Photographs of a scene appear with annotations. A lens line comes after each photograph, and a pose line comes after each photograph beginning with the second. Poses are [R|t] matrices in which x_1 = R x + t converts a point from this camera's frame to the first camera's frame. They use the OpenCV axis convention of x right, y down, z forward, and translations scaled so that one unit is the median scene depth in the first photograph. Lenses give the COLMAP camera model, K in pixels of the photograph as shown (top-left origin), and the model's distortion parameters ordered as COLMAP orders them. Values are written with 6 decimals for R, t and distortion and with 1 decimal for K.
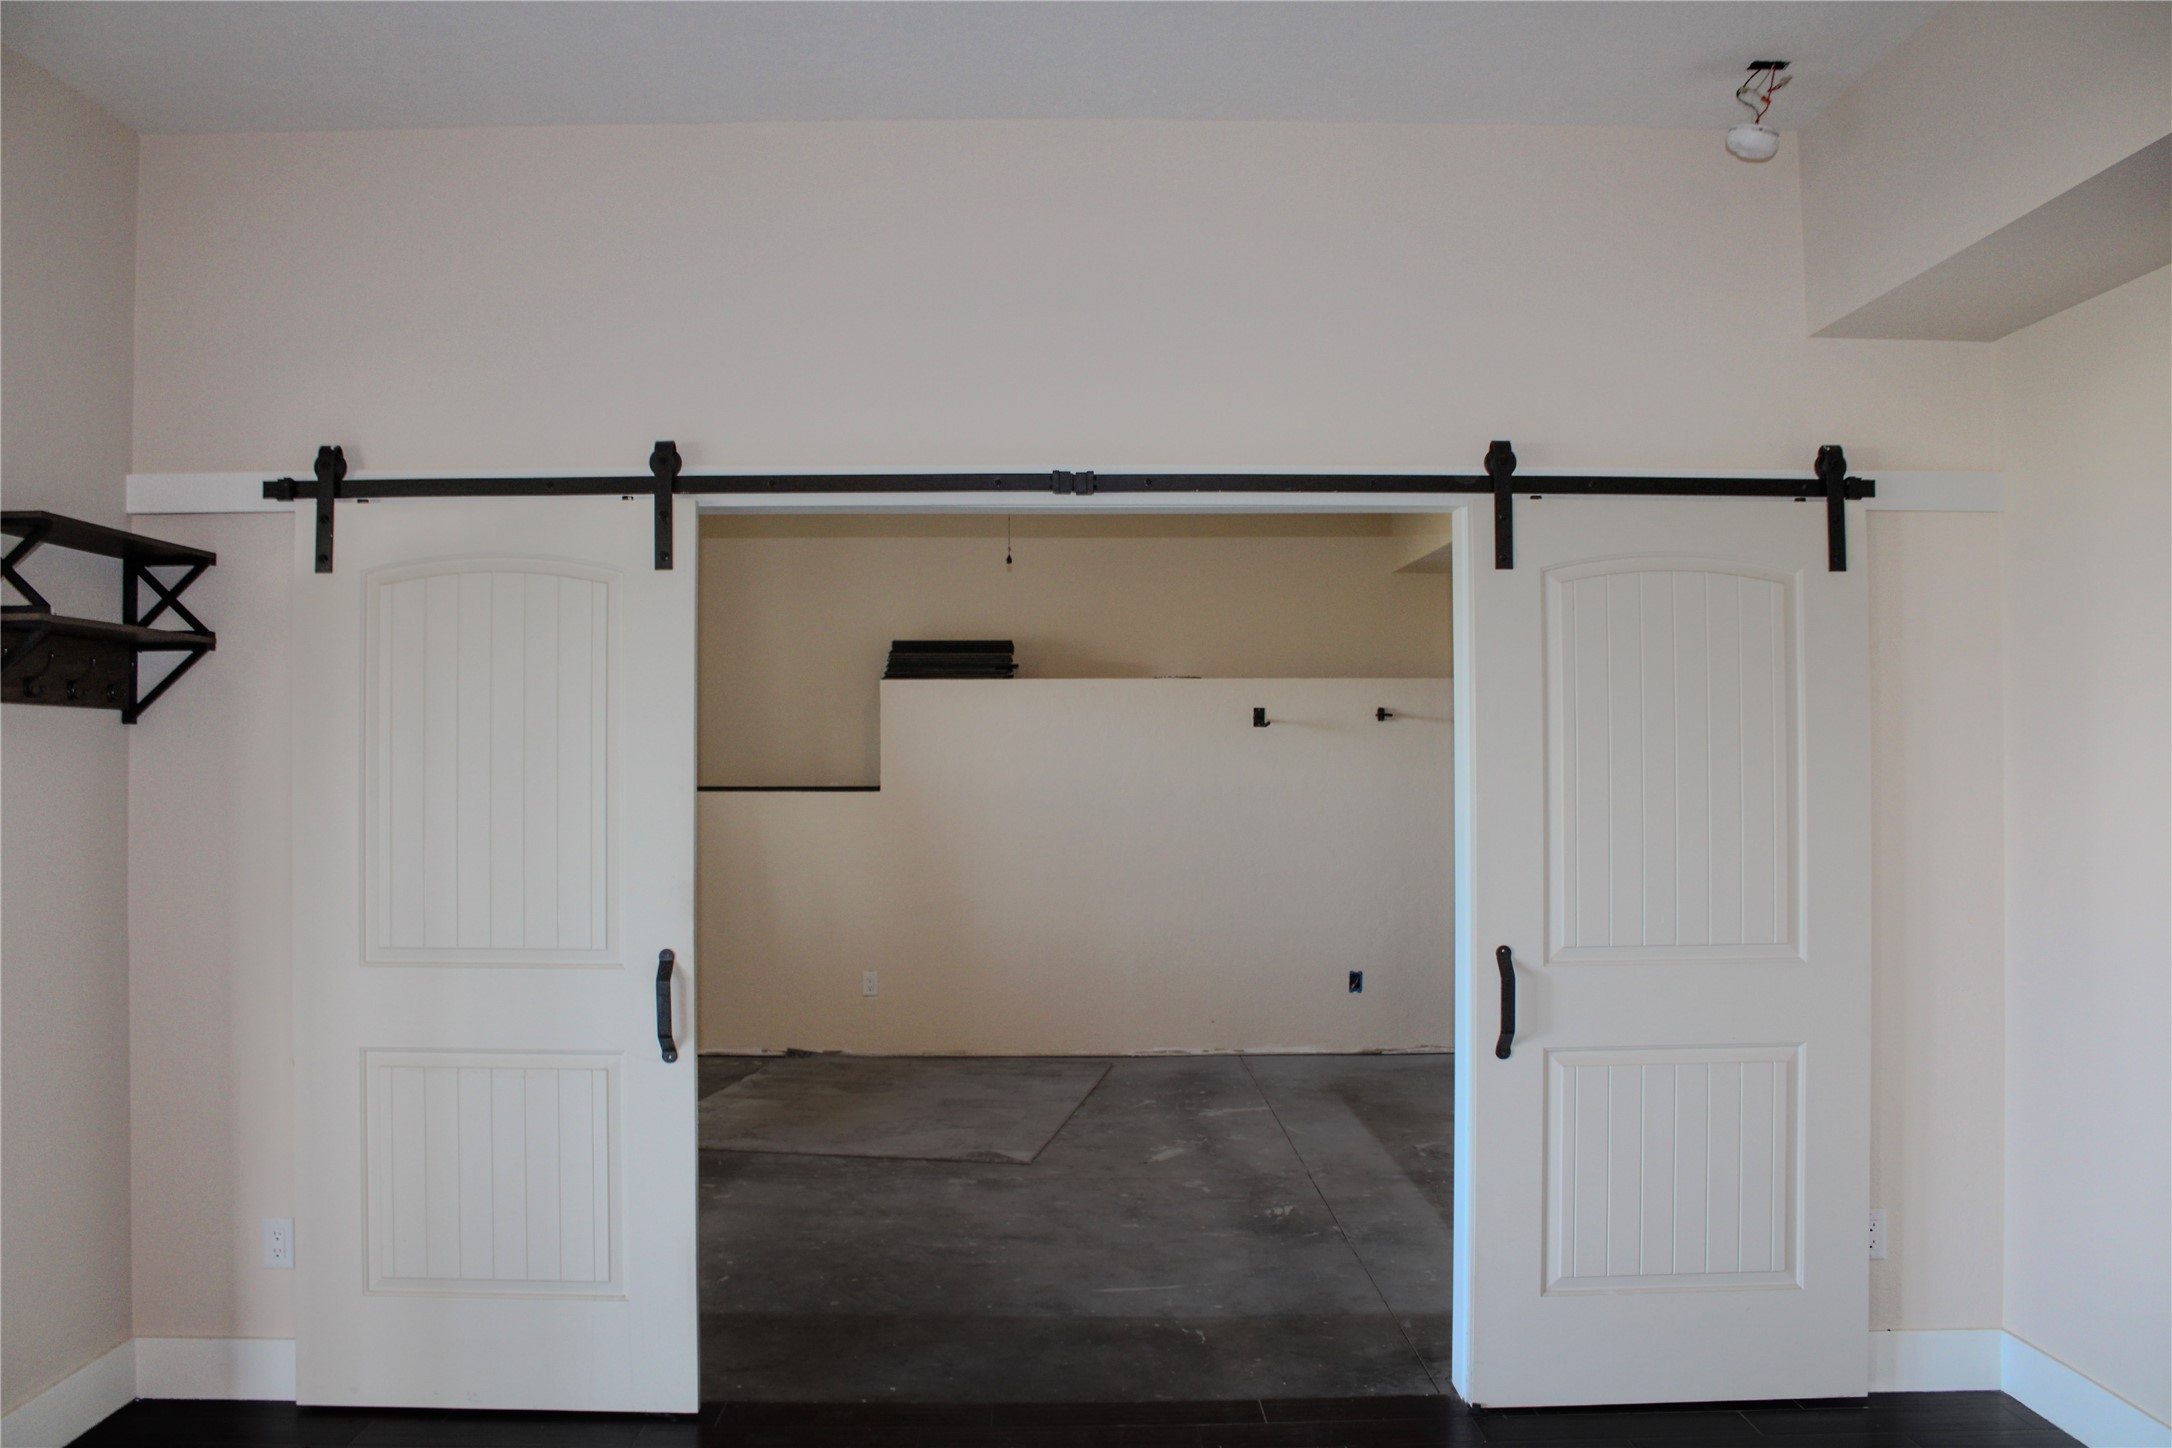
lens RADIAL K [[1785.7, 0, 1086.6], [0, 1785.7, 724.6], [0, 0, 1]] dist [-0.005912, -0.000930]
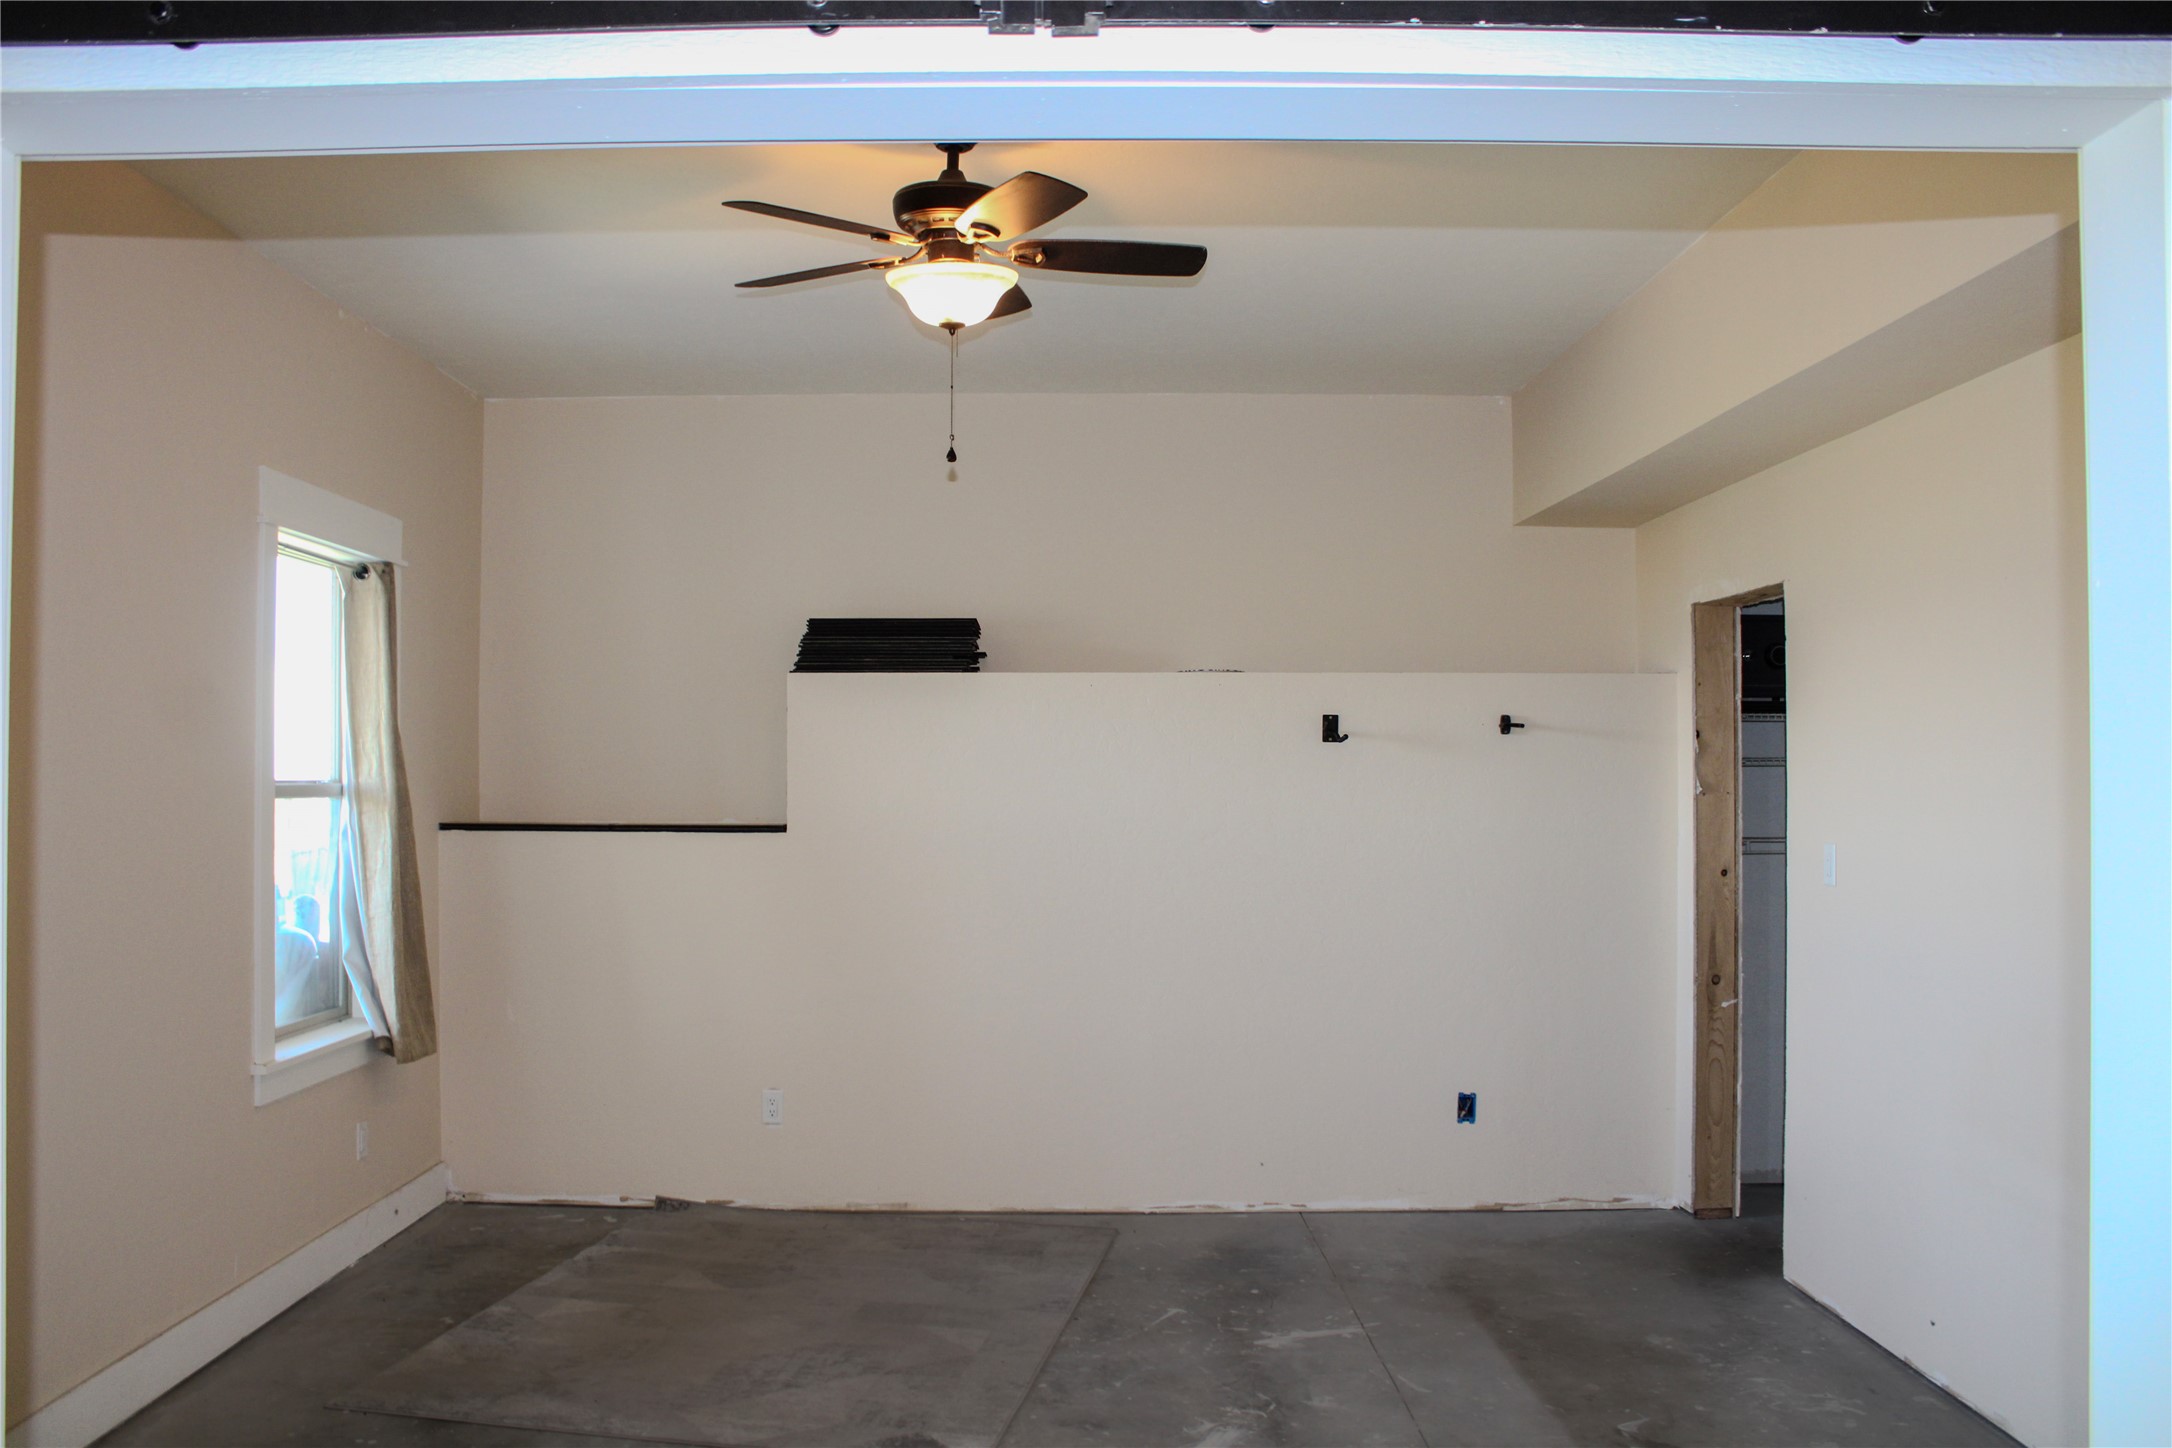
lens RADIAL K [[1785.7, 0, 1084.5], [0, 1785.7, 734.5], [0, 0, 1]] dist [-0.005912, -0.000930]
pose [[0.999994, 0.003060, 0.001280, 0.000051], [-0.003055, 0.999987, -0.003979, 0.001470], [-0.001293, 0.003976, 0.999991, 0.316416]]
